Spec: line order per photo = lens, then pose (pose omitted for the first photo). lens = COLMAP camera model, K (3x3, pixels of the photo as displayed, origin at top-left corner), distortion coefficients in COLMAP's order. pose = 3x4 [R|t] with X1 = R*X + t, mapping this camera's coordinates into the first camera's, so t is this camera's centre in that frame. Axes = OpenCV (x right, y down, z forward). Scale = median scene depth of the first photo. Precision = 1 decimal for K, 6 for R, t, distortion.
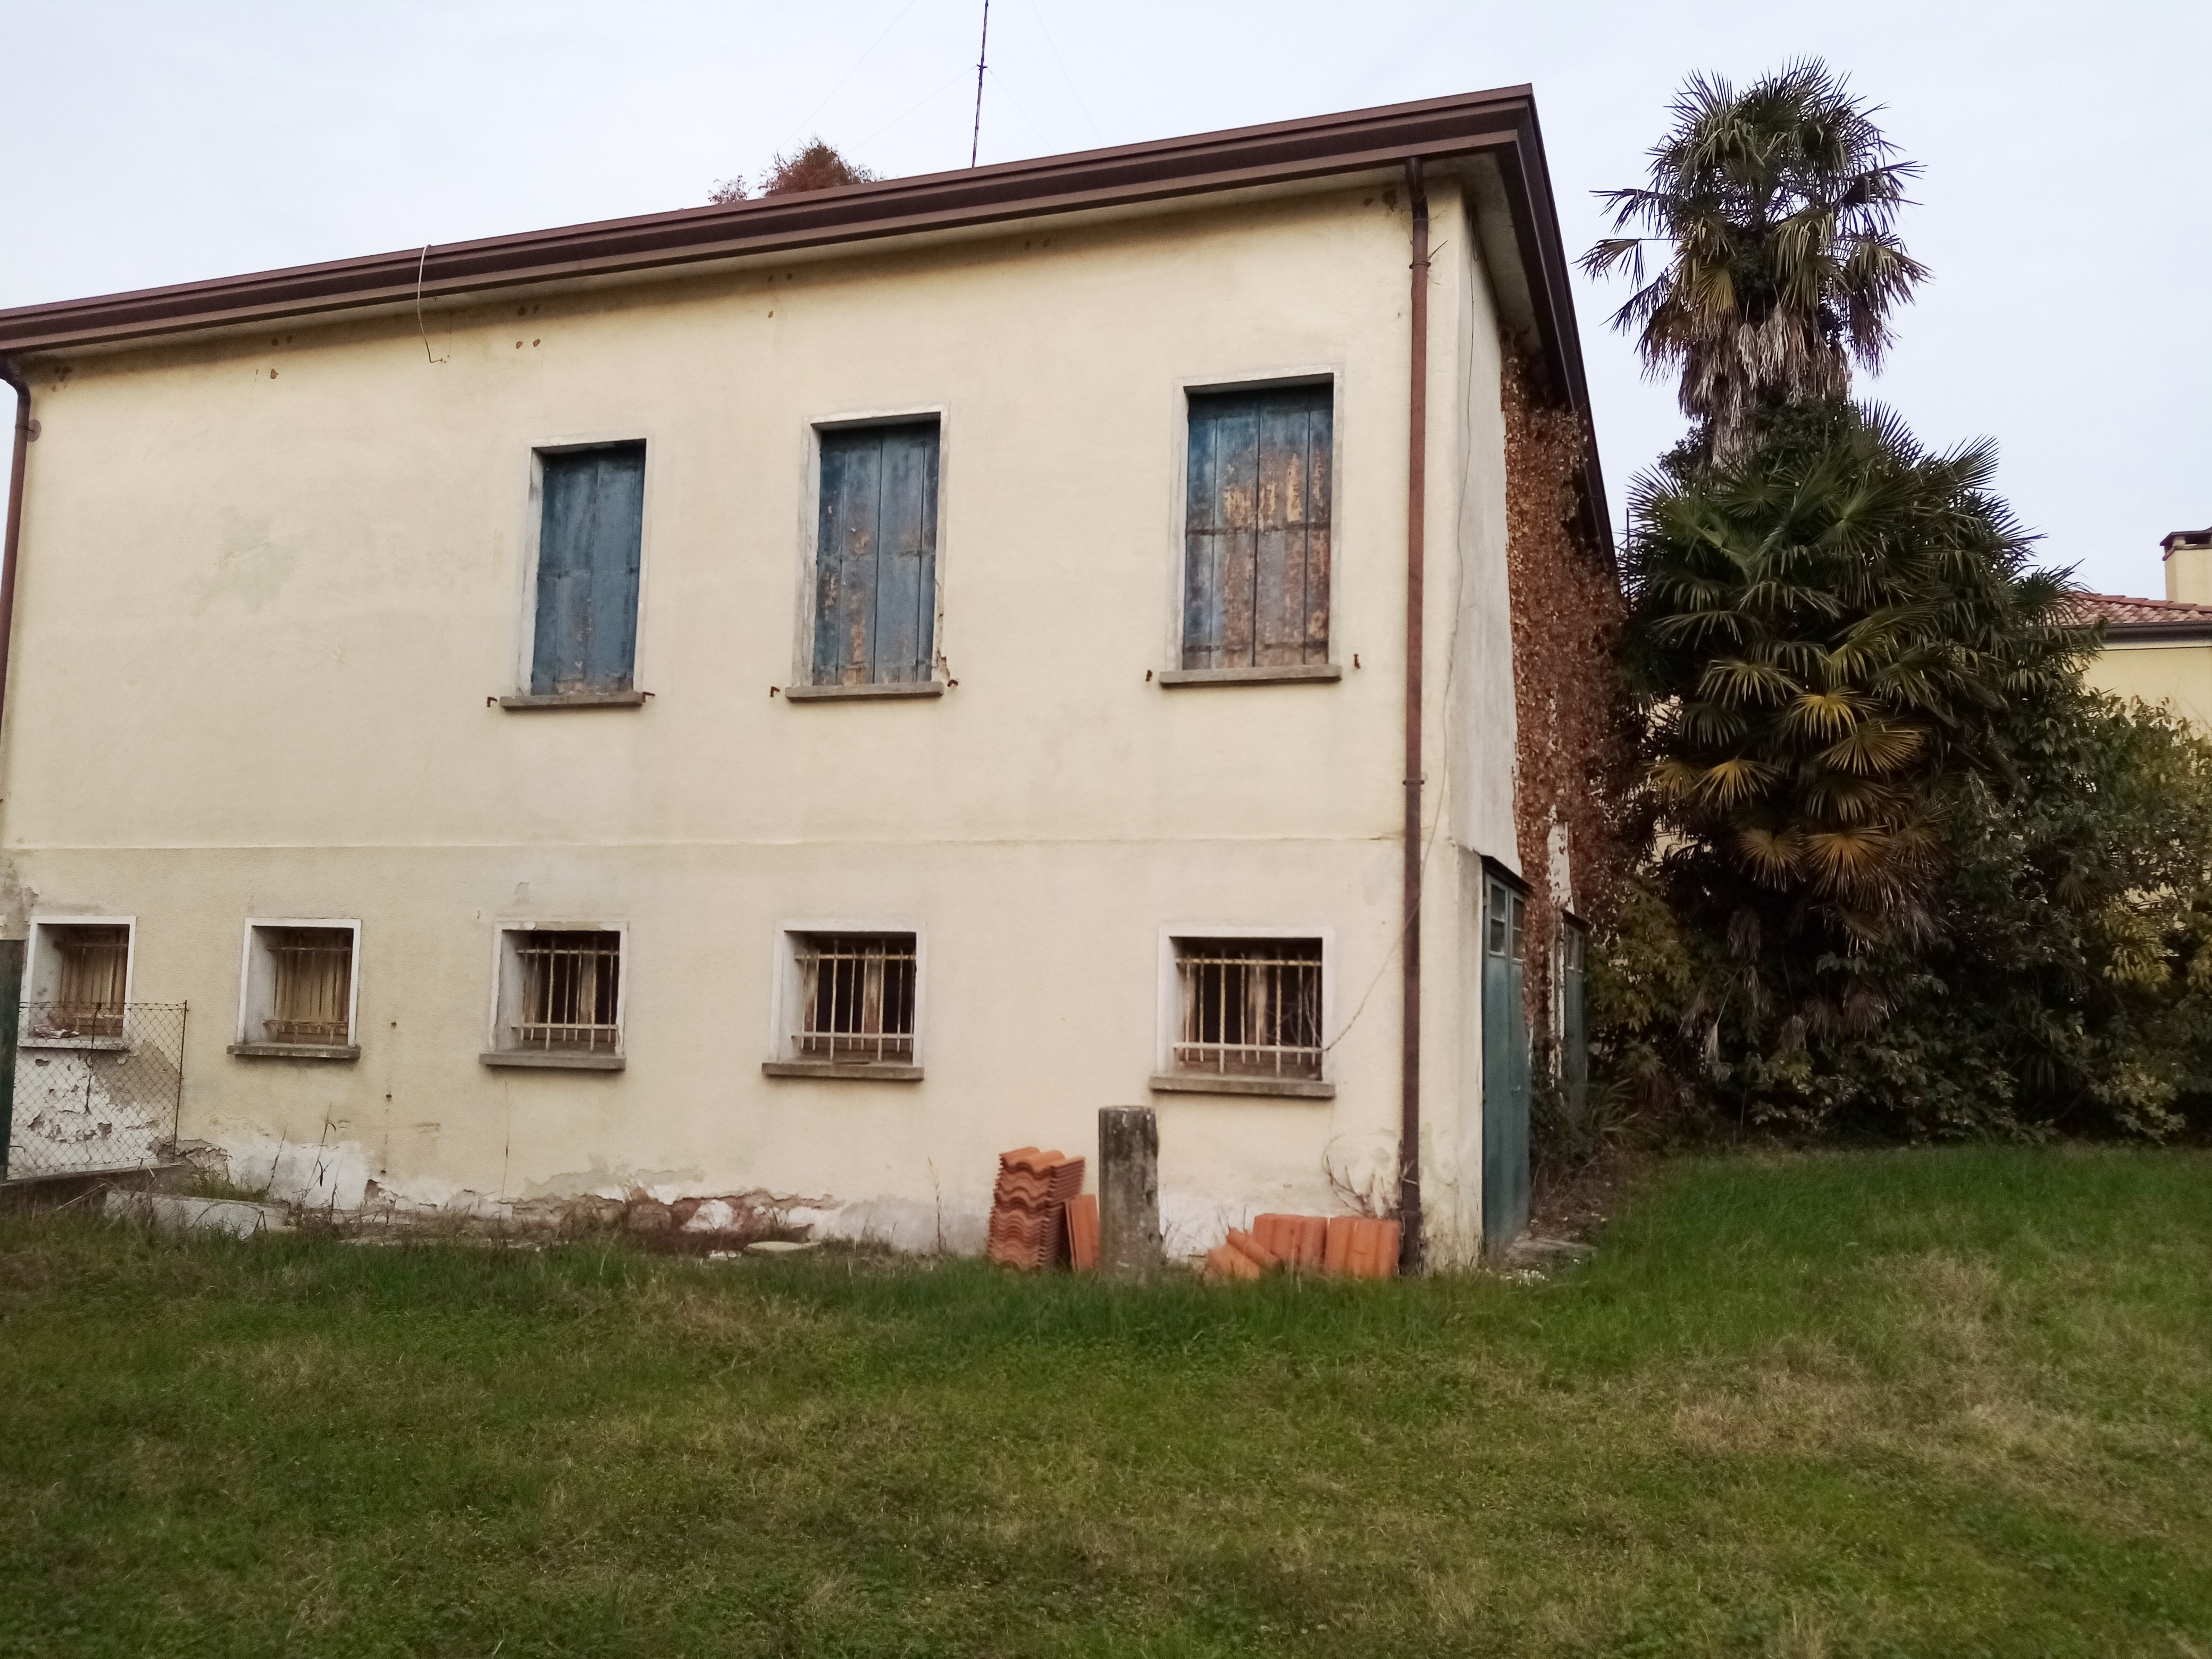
lens RADIAL K [[1739.4, 0, 1083.5], [0, 1739.4, 829.4], [0, 0, 1]] dist [0.089107, -0.171875]
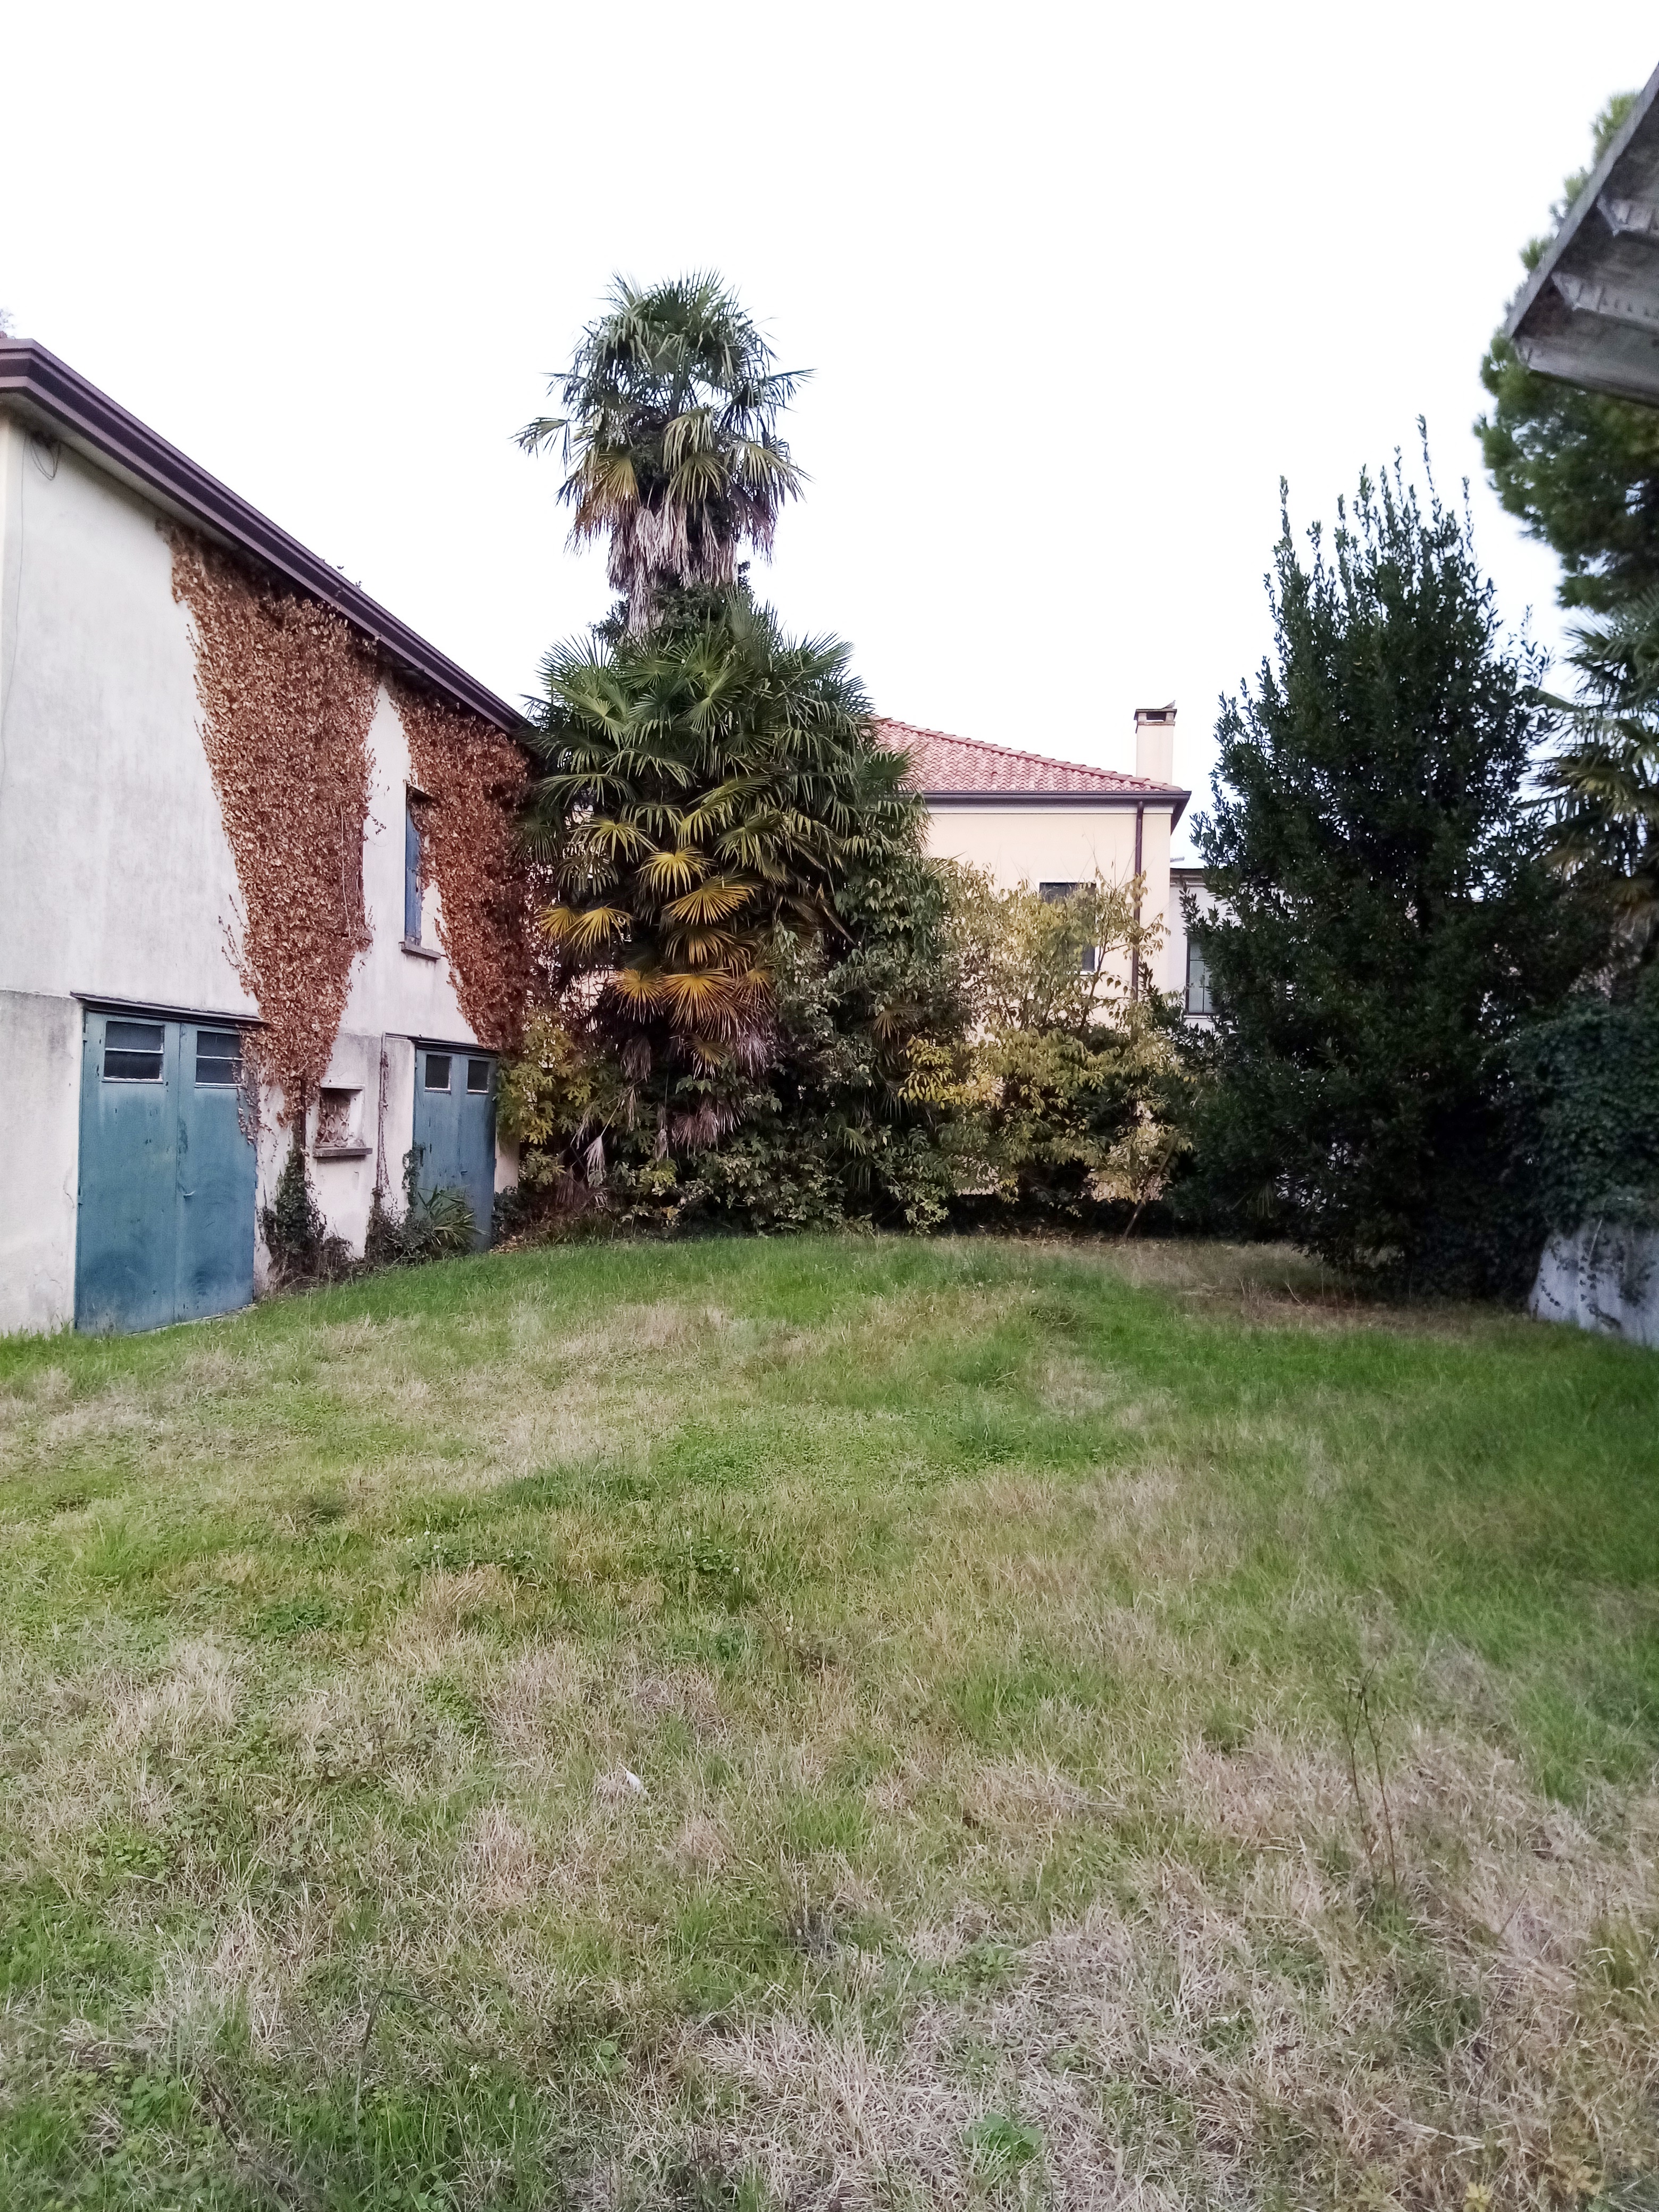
lens RADIAL K [[1739.4, 0, 841.8], [0, 1739.4, 1103.8], [0, 0, 1]] dist [0.089107, -0.171875]
pose [[0.974898, -0.001550, 0.222648, 0.286265], [-0.019236, 0.995650, 0.091161, -0.019992], [-0.221821, -0.093156, 0.970627, -0.158062]]
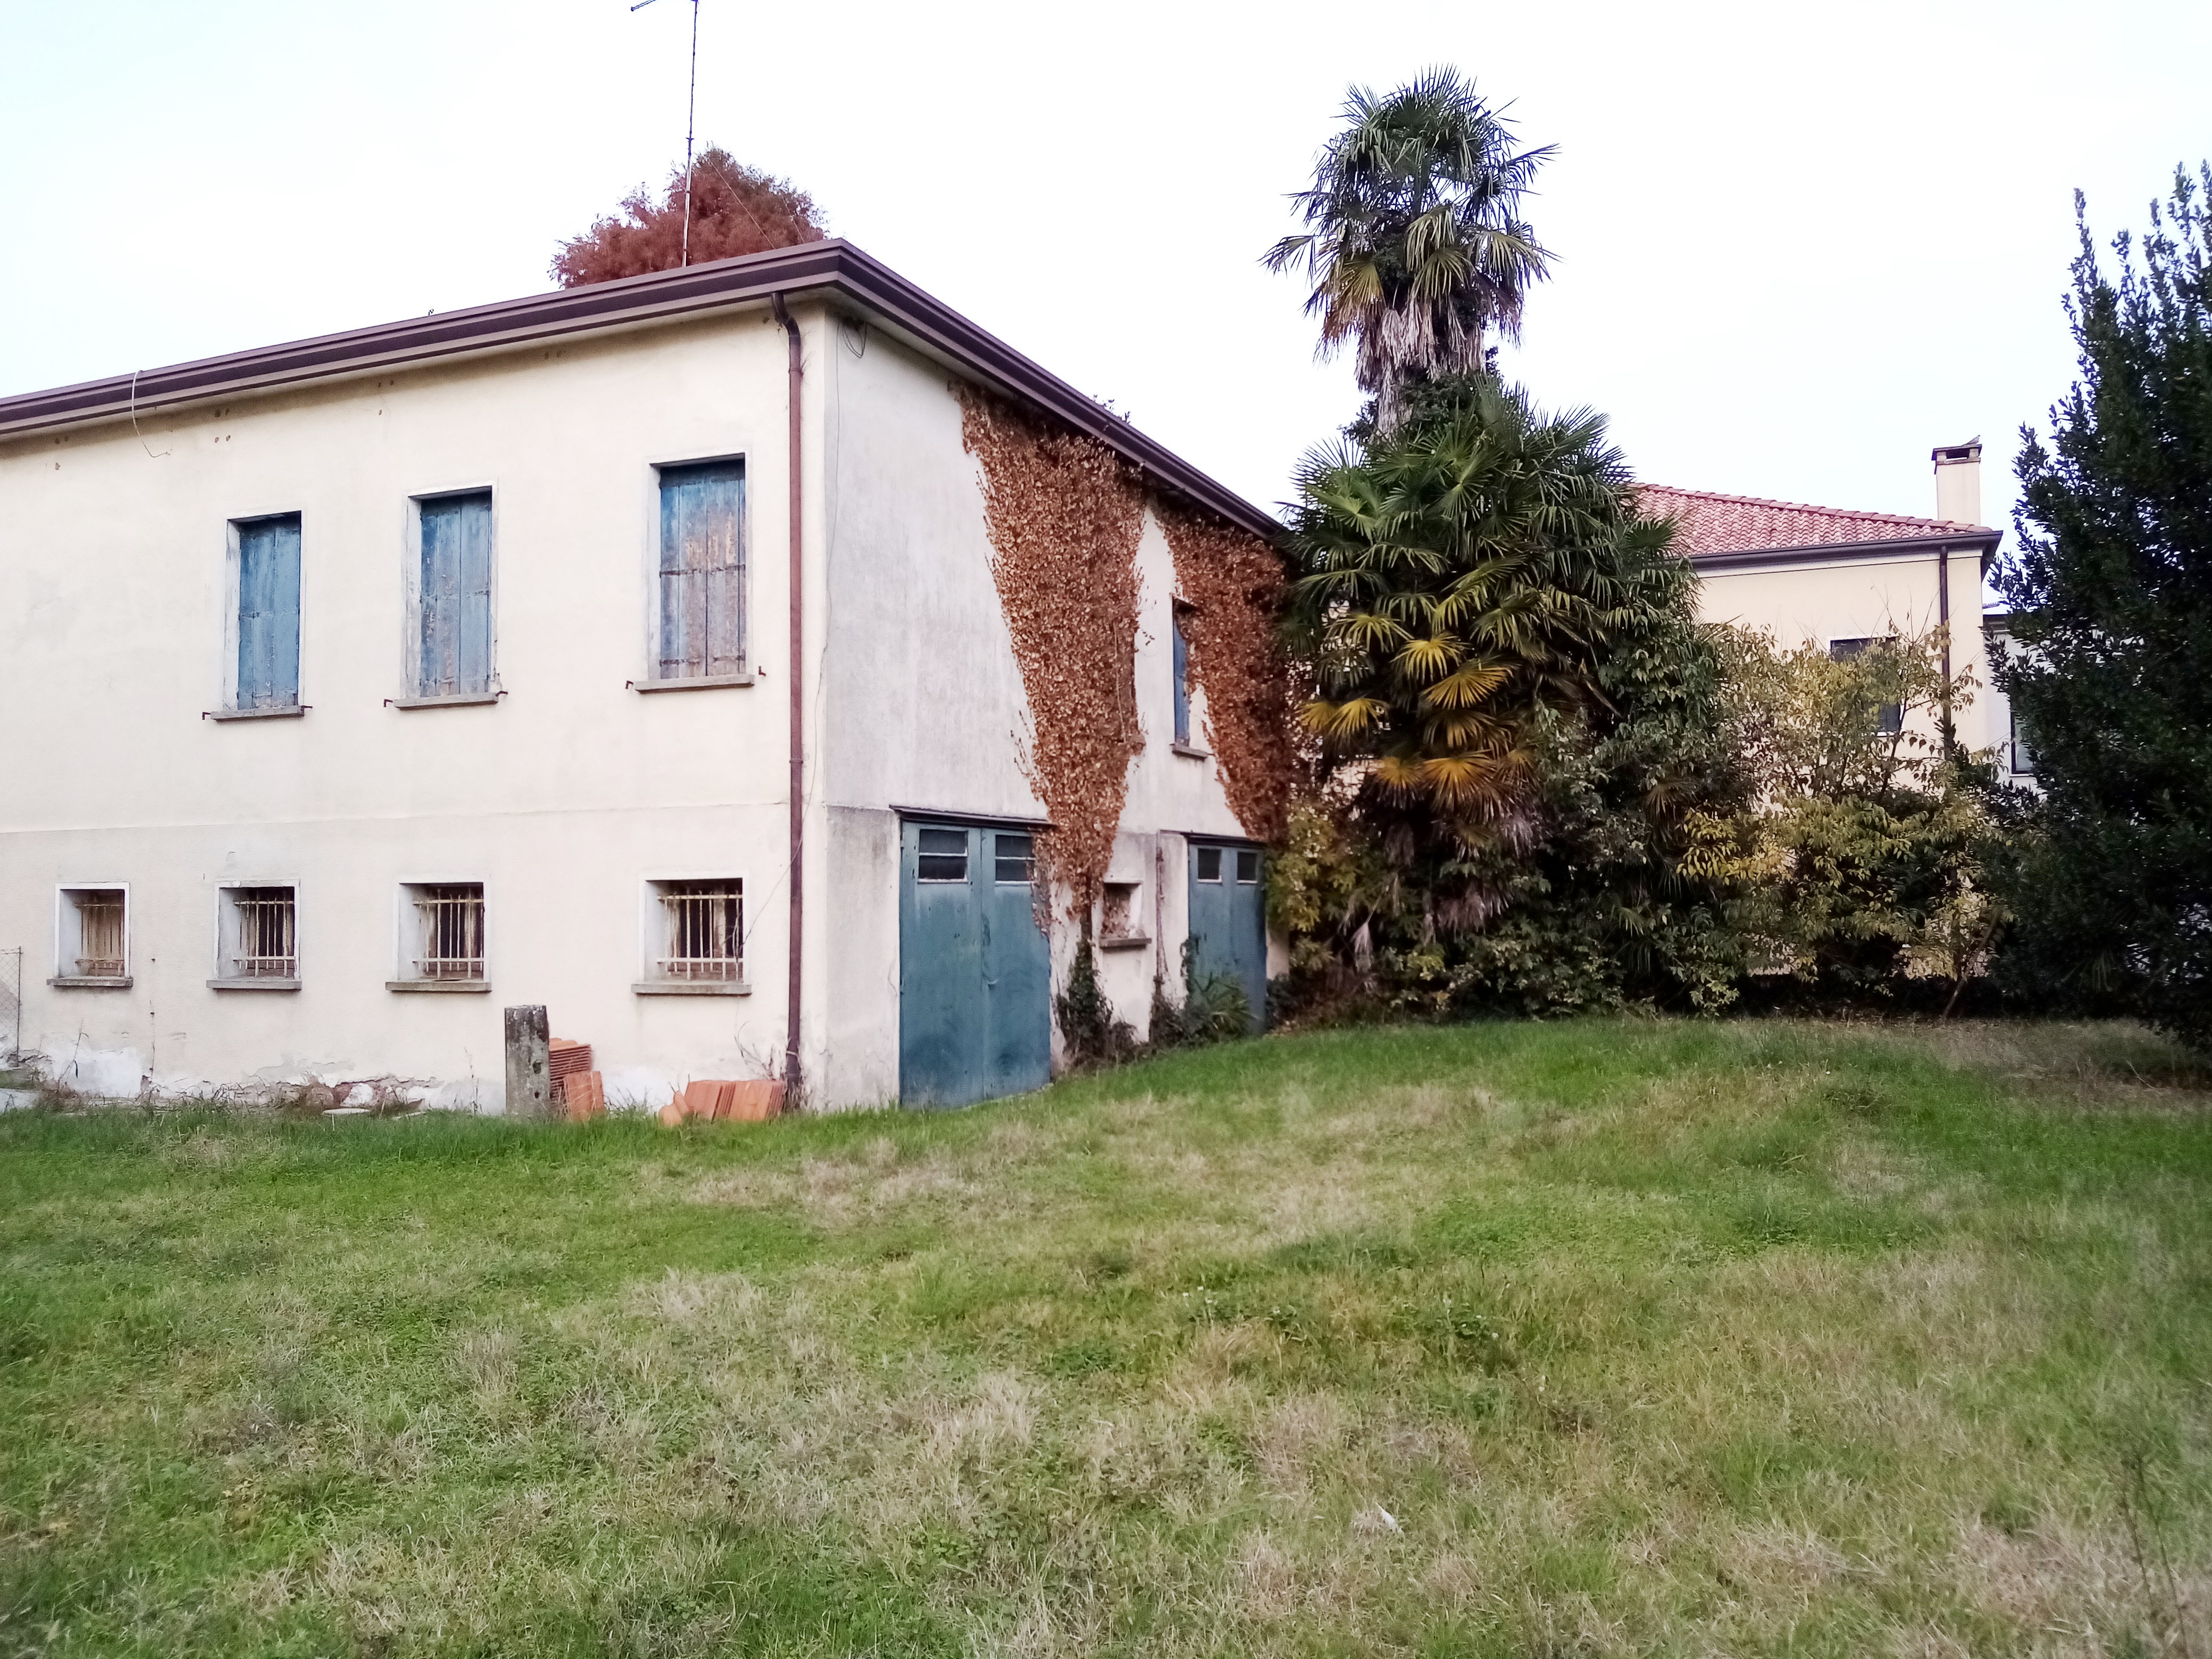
lens RADIAL K [[1739.4, 0, 1083.5], [0, 1739.4, 829.4], [0, 0, 1]] dist [0.089107, -0.171875]
pose [[0.996032, -0.035826, -0.081464, 0.295899], [0.039886, 0.998013, 0.048772, -0.017633], [0.079555, -0.051828, 0.995482, -0.188547]]
